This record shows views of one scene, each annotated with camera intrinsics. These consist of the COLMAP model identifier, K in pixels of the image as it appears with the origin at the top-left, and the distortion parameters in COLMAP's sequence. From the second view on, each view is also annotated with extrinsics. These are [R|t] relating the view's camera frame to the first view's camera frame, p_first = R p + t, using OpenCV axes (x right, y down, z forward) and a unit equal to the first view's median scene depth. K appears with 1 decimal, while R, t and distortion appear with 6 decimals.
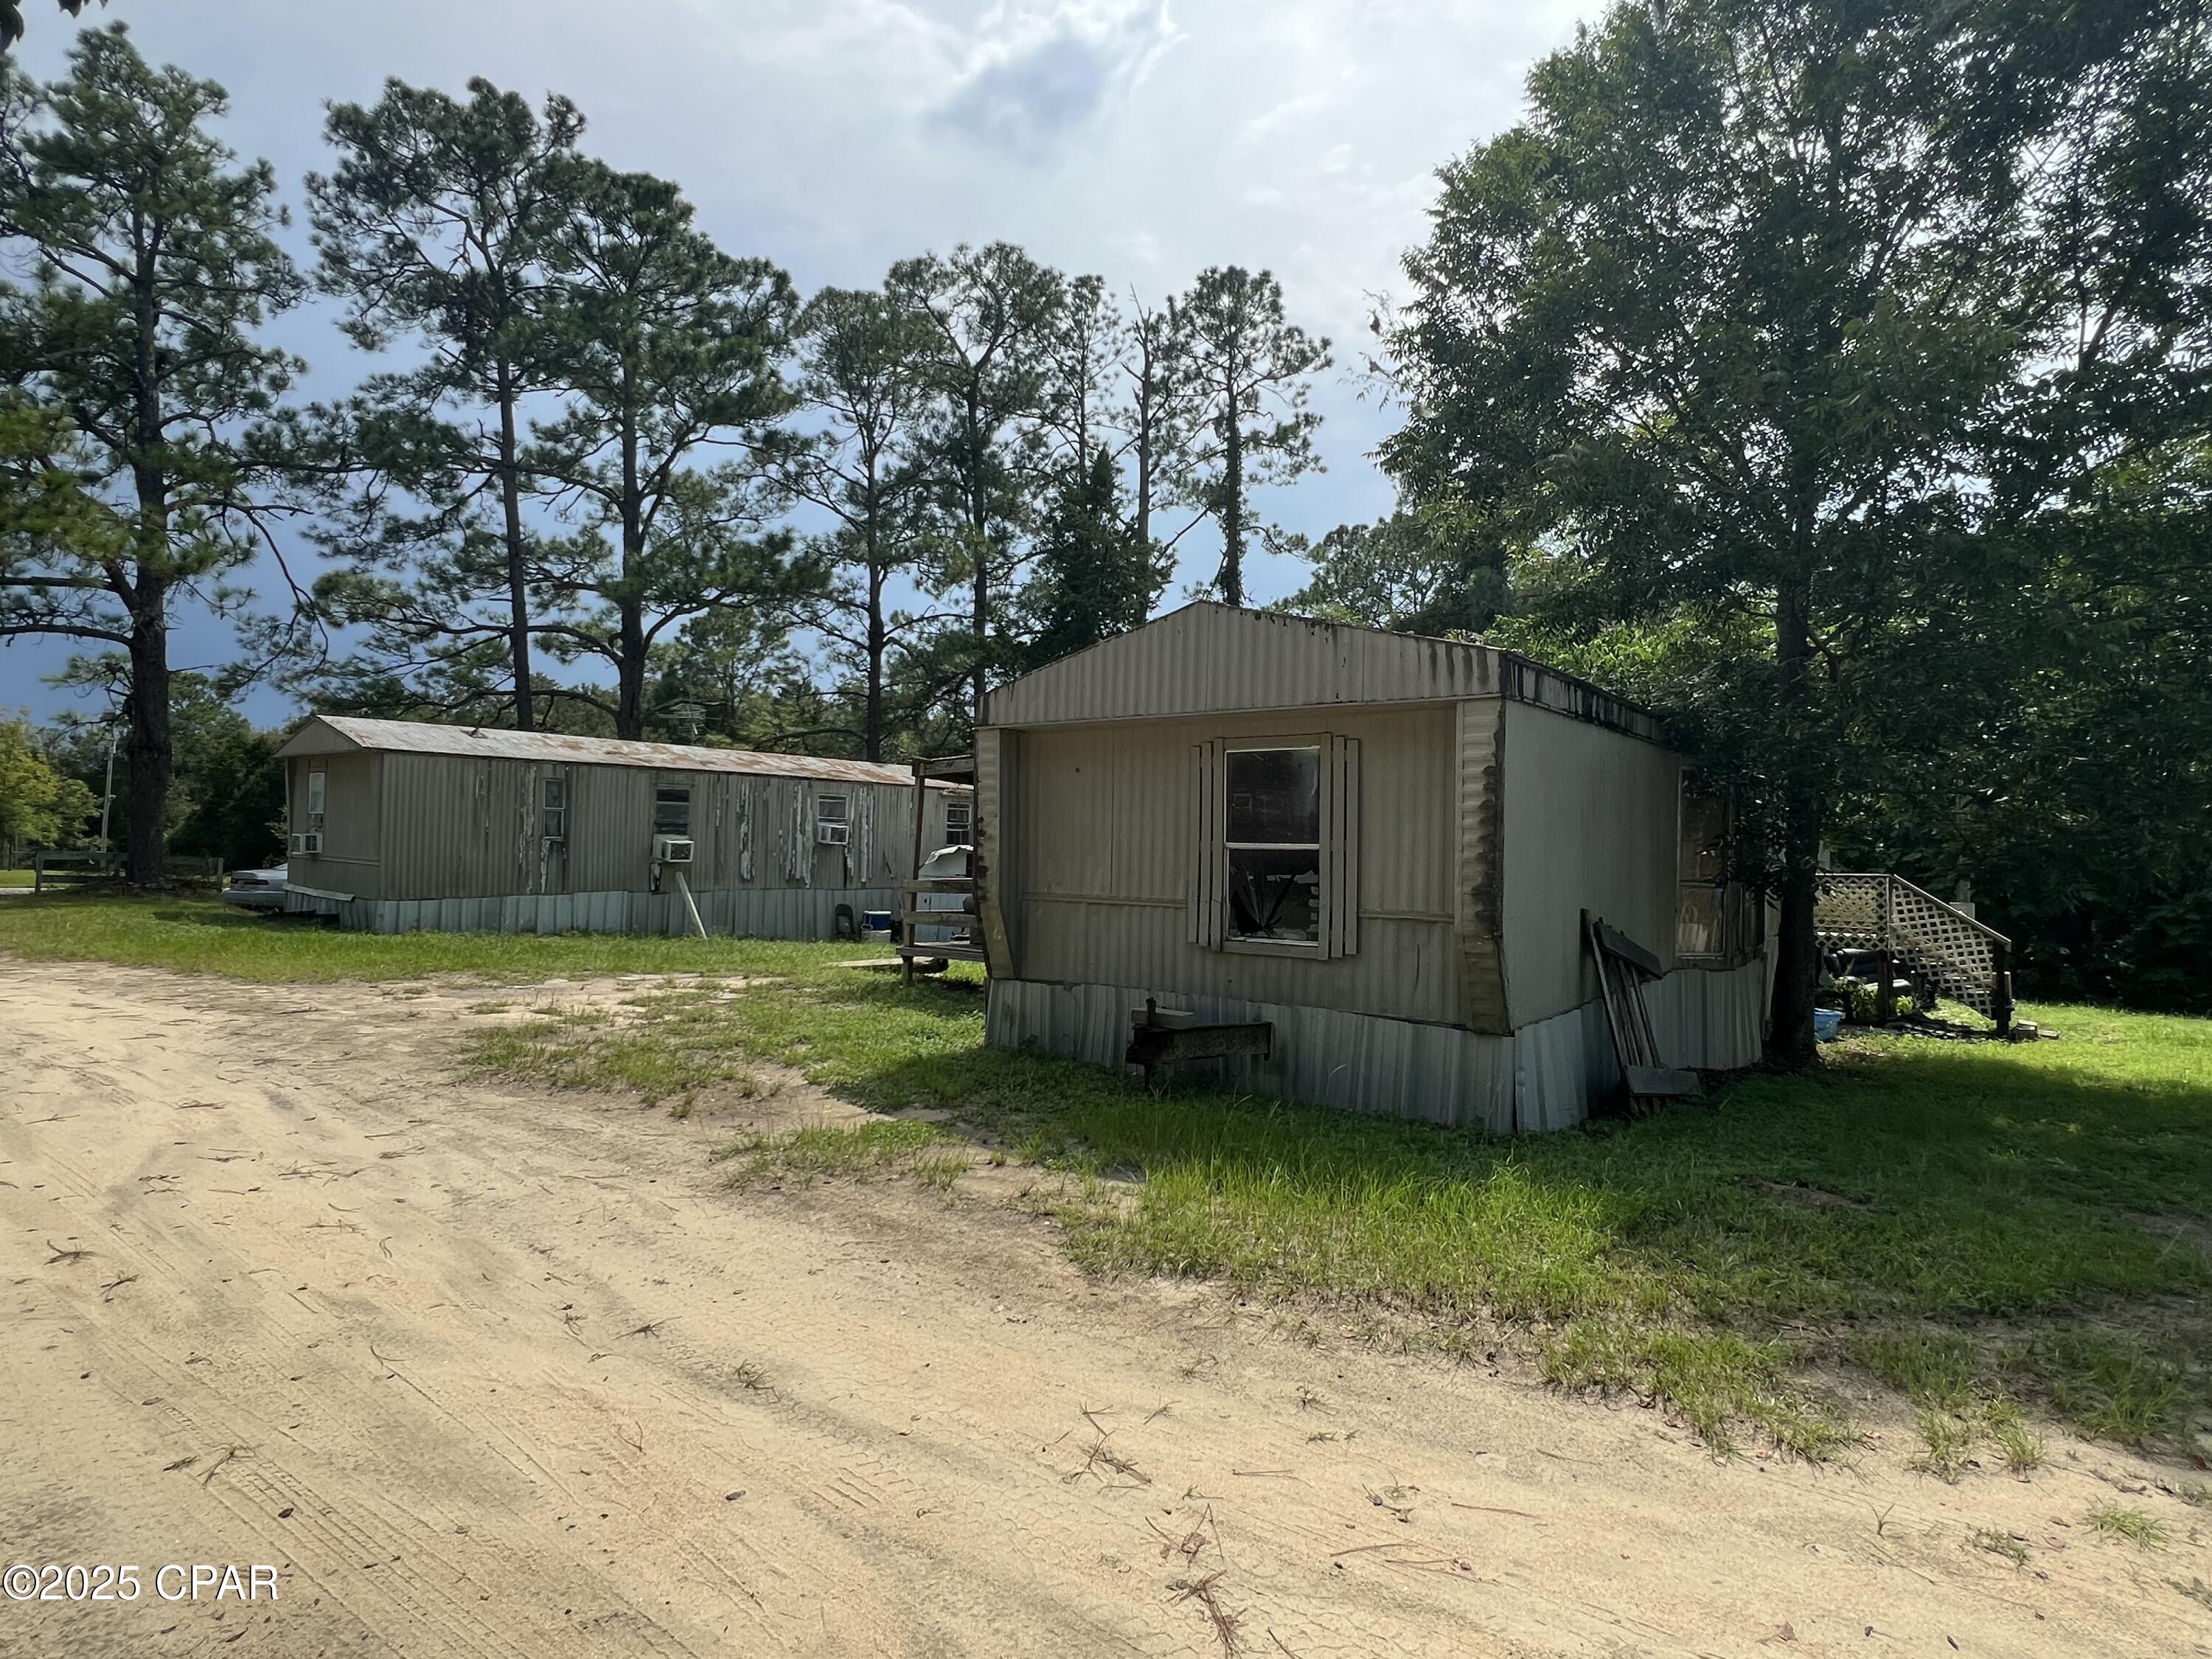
lens RADIAL K [[1174.6, 0, 1102.0], [0, 1174.6, 825.9], [0, 0, 1]] dist [0.004761, 0.005717]
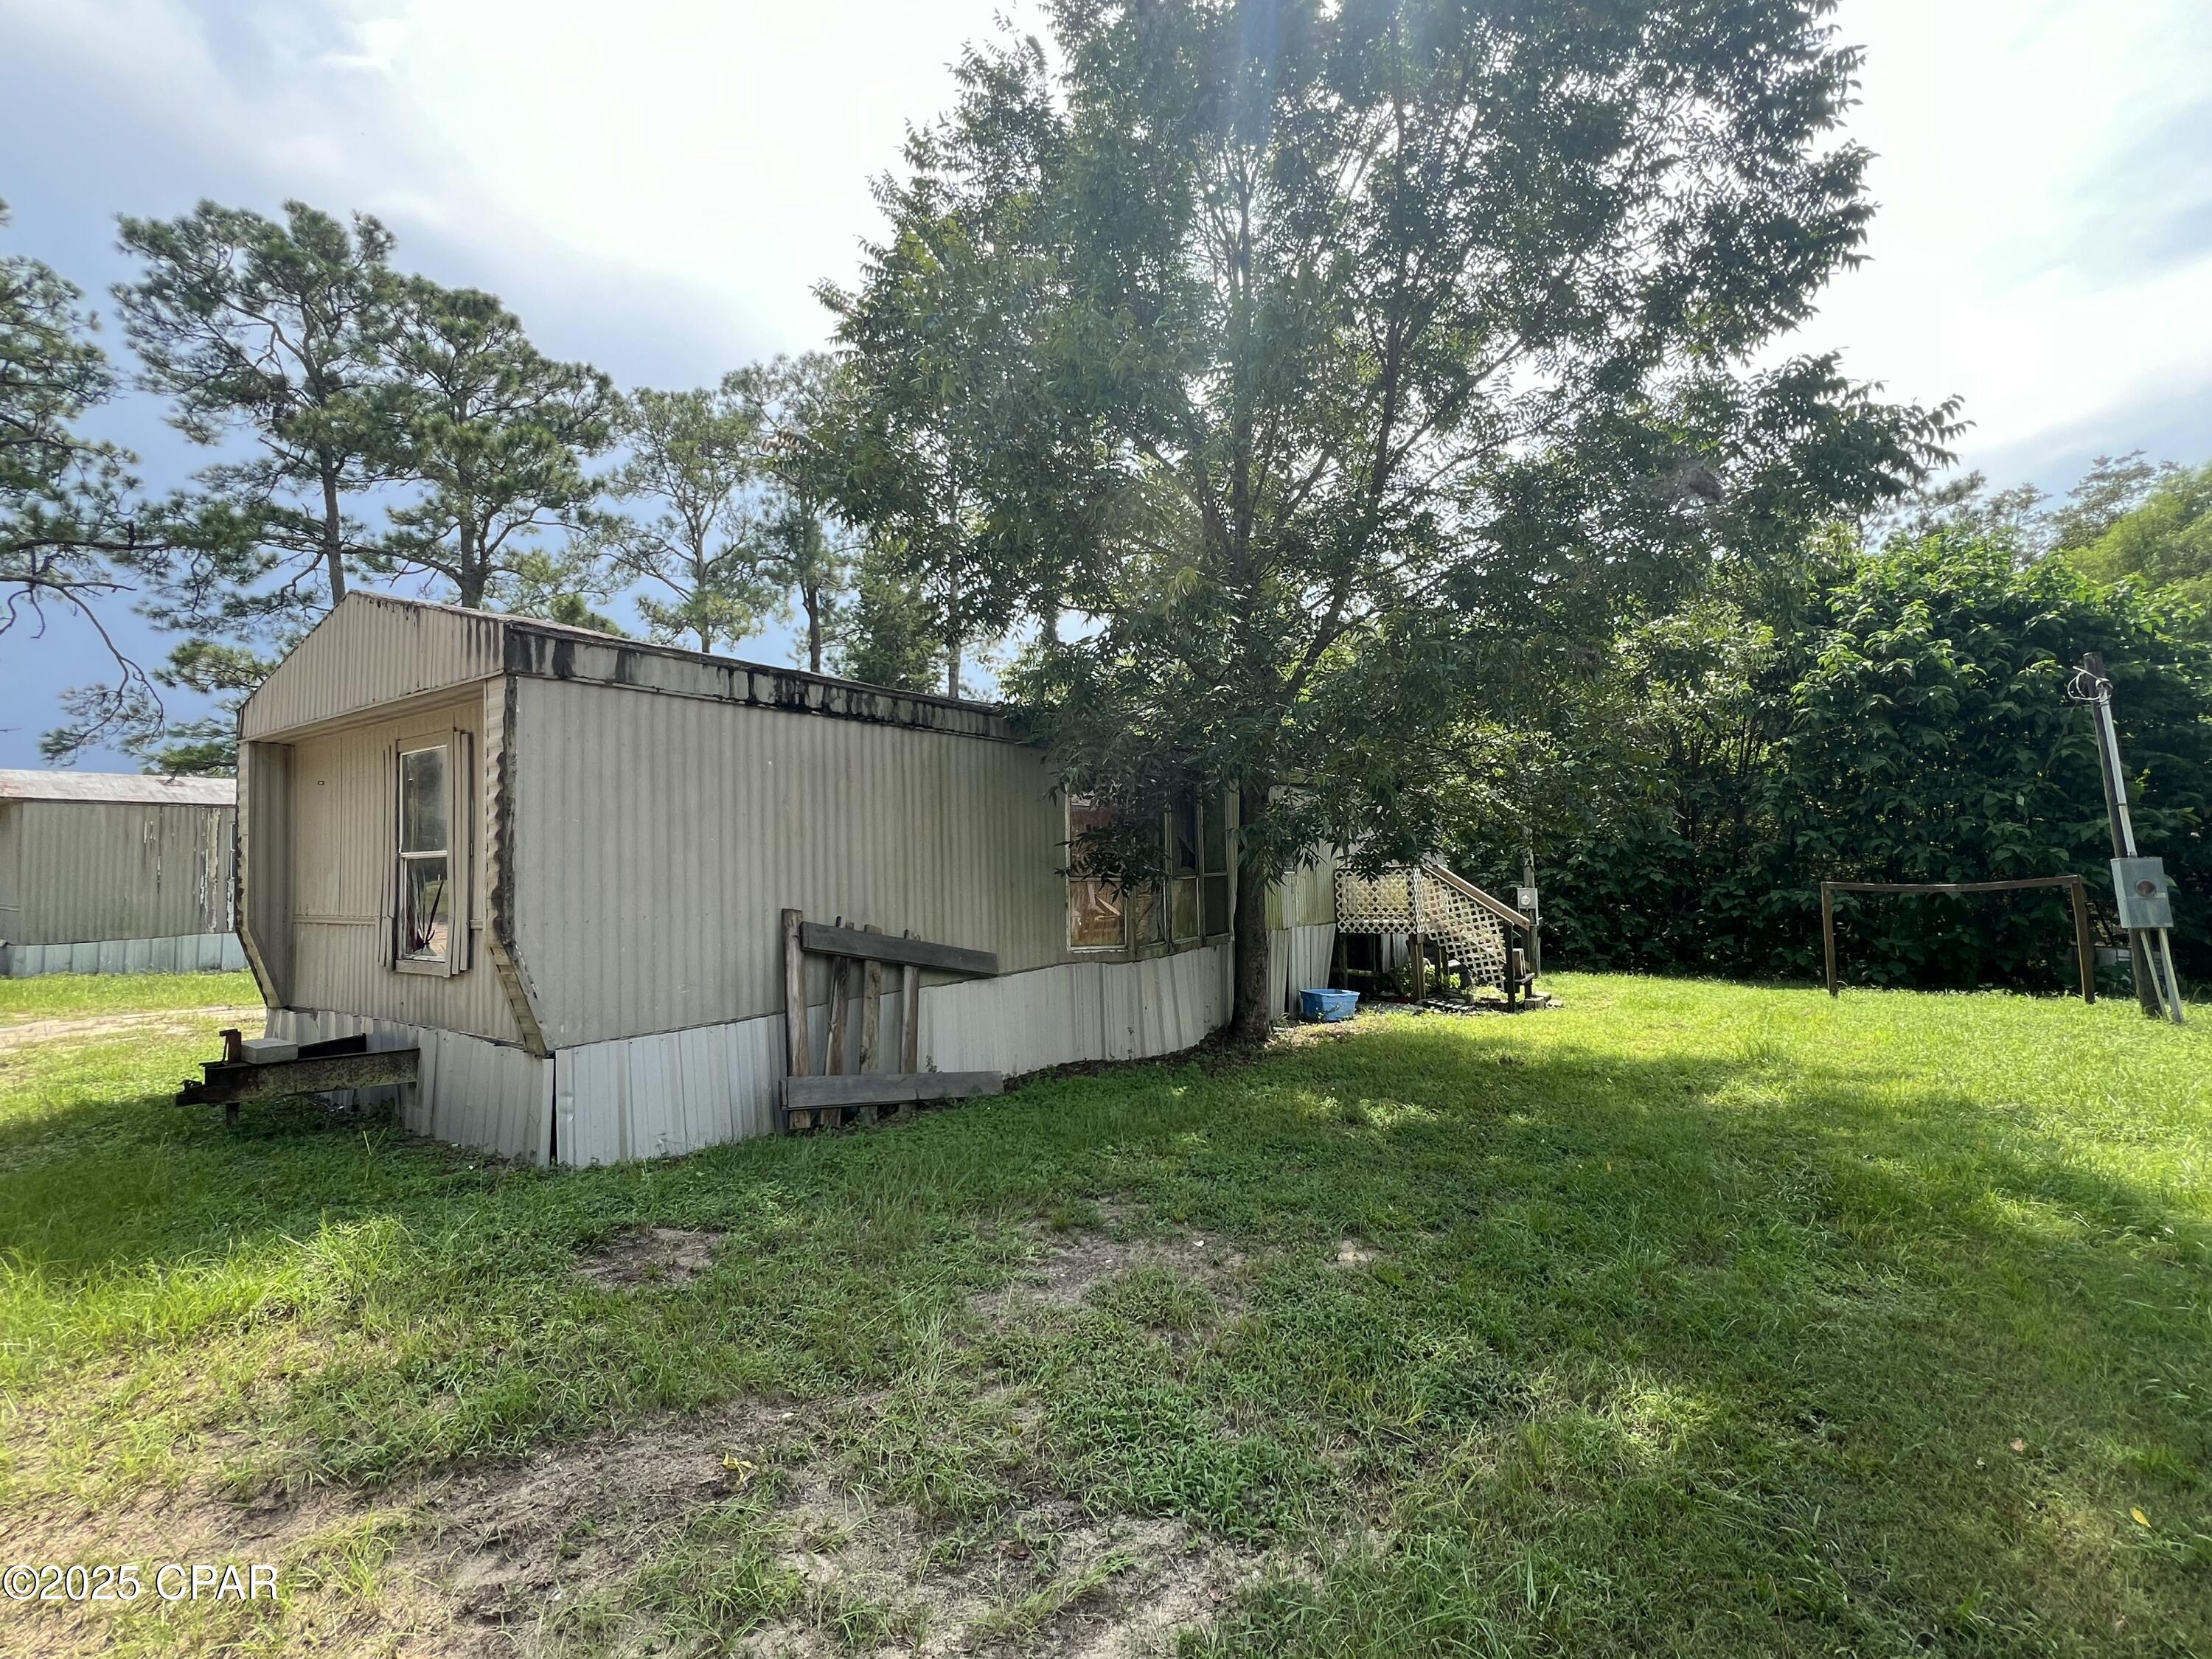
lens RADIAL K [[970.2, 0, 1106.1], [0, 970.2, 823.9], [0, 0, 1]] dist [0.000009, -0.001332]
pose [[0.996956, -0.033582, 0.070356, 0.151553], [0.035637, 0.998968, -0.028157, 0.008108], [-0.069338, 0.030579, 0.997124, 0.049905]]
